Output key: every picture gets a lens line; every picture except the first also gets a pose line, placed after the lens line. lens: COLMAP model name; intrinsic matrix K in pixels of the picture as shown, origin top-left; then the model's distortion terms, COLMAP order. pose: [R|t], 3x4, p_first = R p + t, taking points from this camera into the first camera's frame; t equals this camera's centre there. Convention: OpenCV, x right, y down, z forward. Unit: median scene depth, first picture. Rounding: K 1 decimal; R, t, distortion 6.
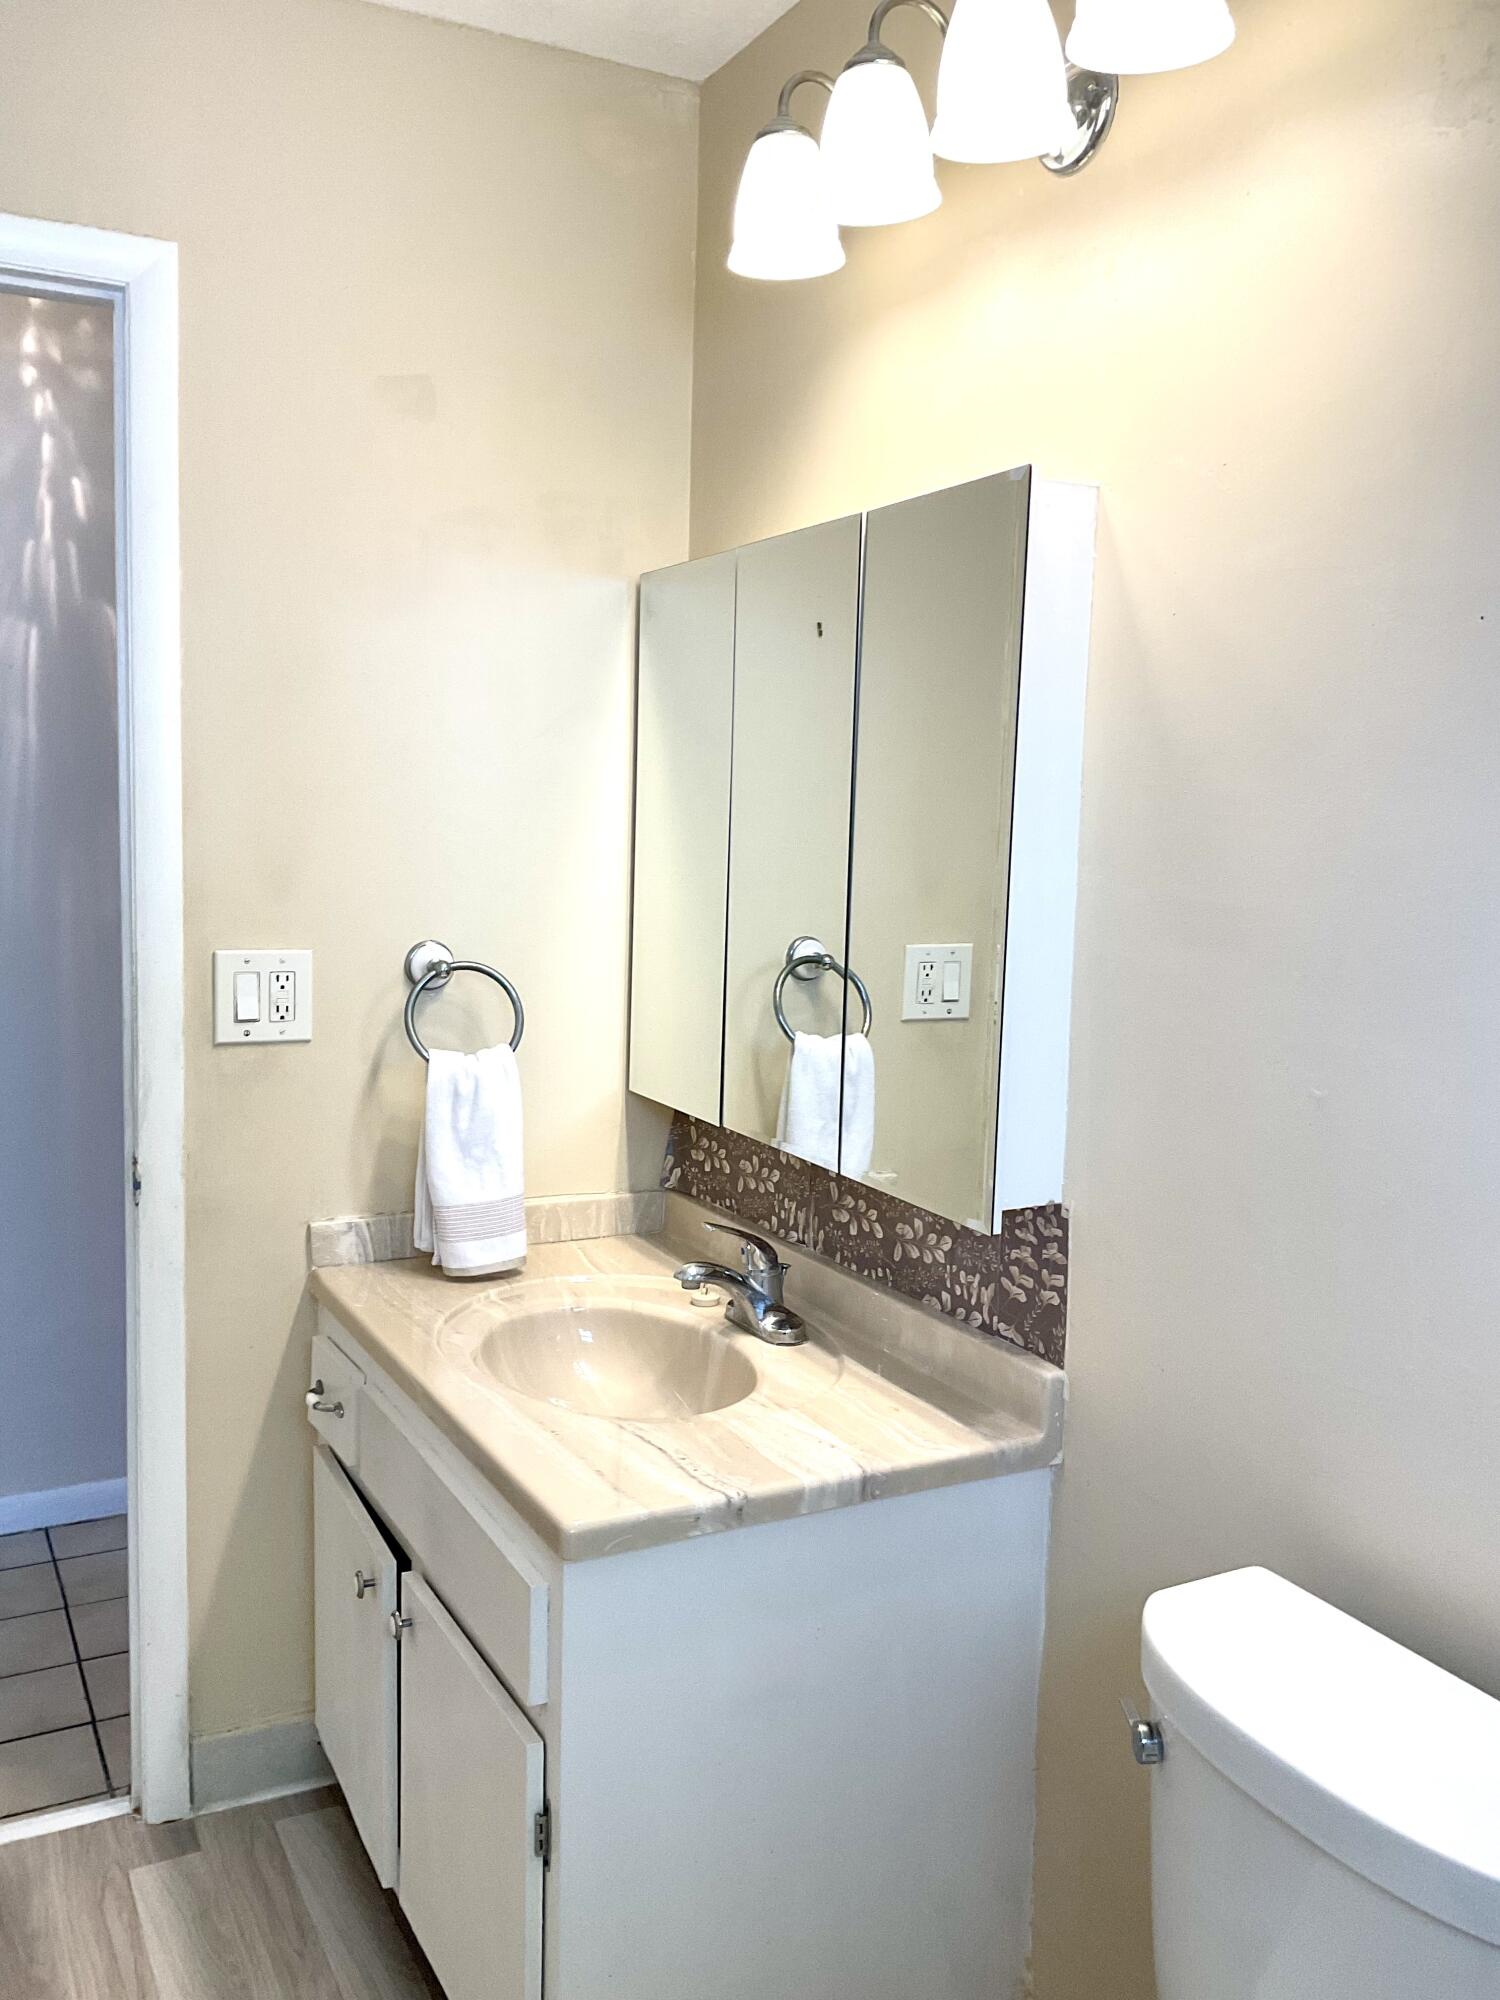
lens RADIAL K [[1642.6, 0, 750.0], [0, 1642.6, 1000.0], [0, 0, 1]] dist [0.067307, -0.111853]
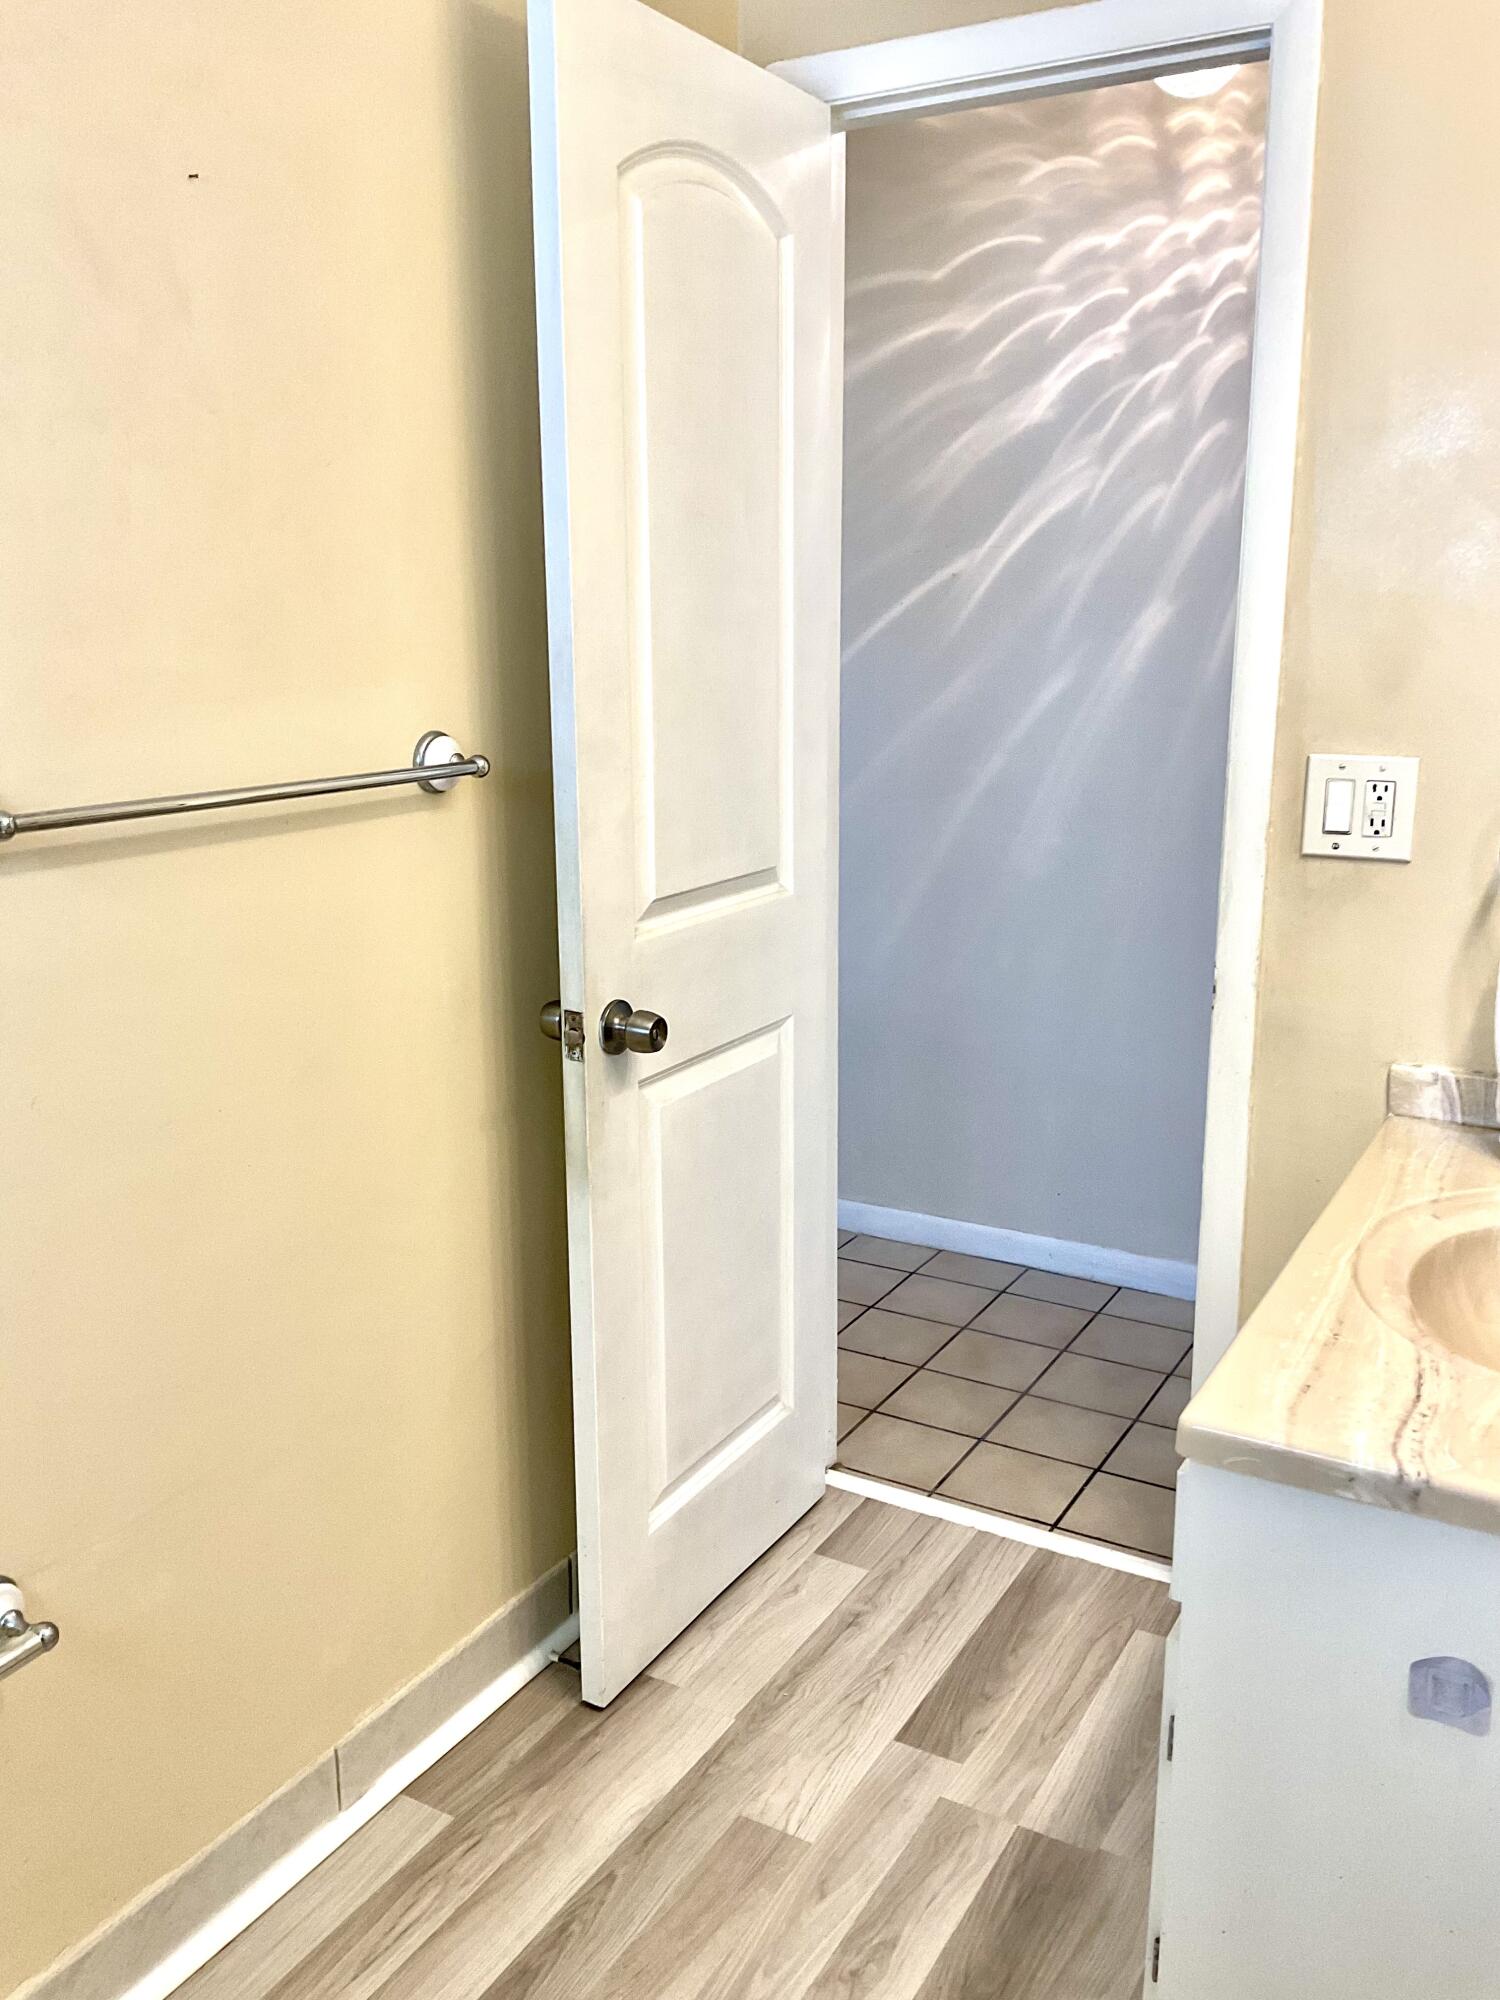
lens RADIAL K [[1642.6, 0, 750.0], [0, 1642.6, 1000.0], [0, 0, 1]] dist [0.067307, -0.111853]
pose [[0.515620, 0.160965, -0.841562, 0.324083], [-0.073477, 0.986884, 0.143741, -0.003901], [0.853661, -0.012280, 0.520684, 0.245958]]
